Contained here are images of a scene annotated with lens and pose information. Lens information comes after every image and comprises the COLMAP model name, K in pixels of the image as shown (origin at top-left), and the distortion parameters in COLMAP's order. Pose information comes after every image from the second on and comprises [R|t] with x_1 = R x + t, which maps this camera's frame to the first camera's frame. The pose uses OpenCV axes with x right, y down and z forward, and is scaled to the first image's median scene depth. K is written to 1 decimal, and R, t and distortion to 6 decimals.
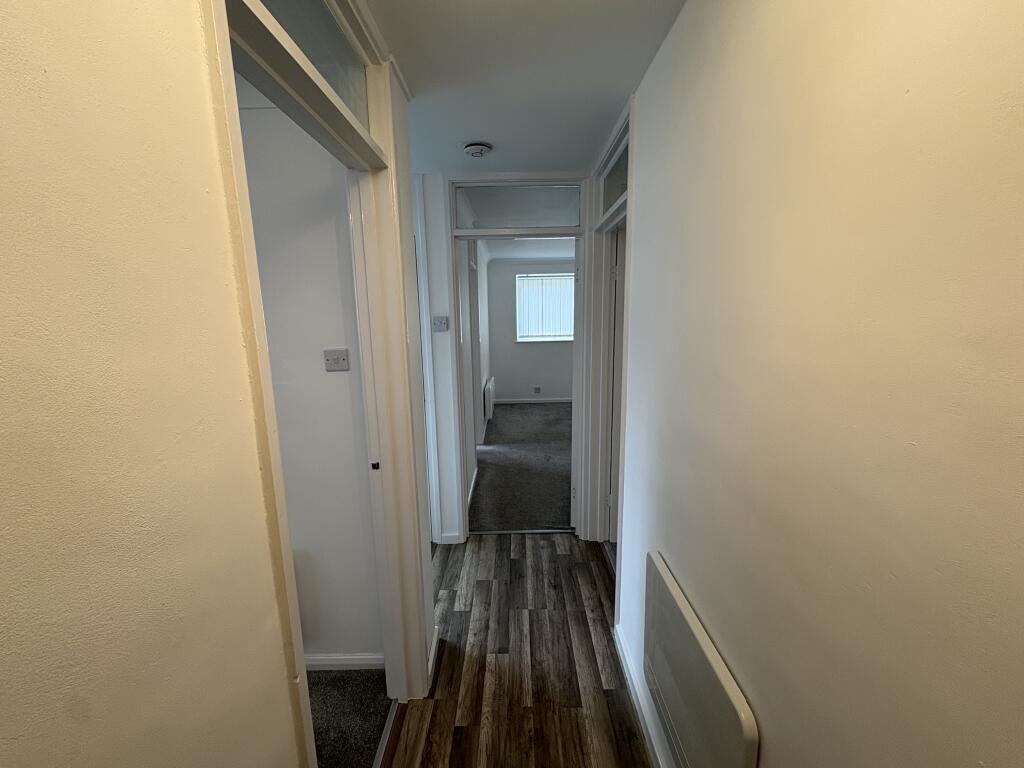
lens RADIAL K [[409.0, 0, 511.0], [0, 409.0, 383.9], [0, 0, 1]] dist [0.000741, 0.000037]
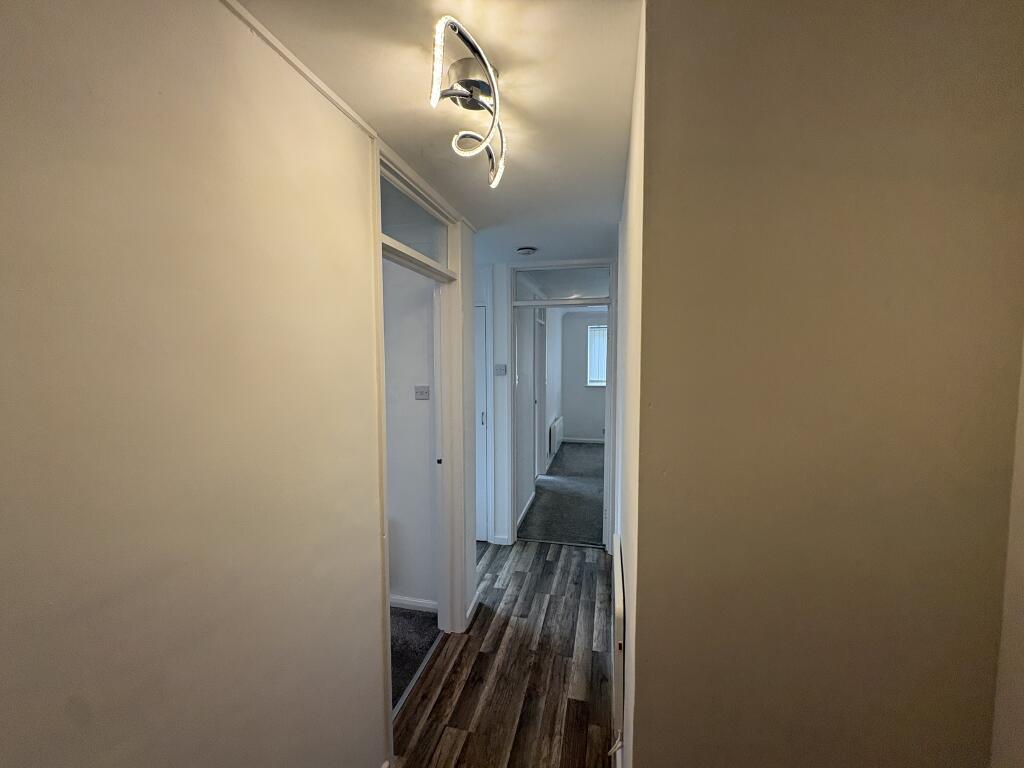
lens RADIAL K [[409.0, 0, 511.0], [0, 409.0, 383.9], [0, 0, 1]] dist [0.000741, 0.000037]
pose [[0.974208, 0.030198, -0.223620, 0.171412], [-0.053501, 0.993659, -0.098895, 0.030036], [0.219216, 0.108308, 0.969646, -0.301191]]
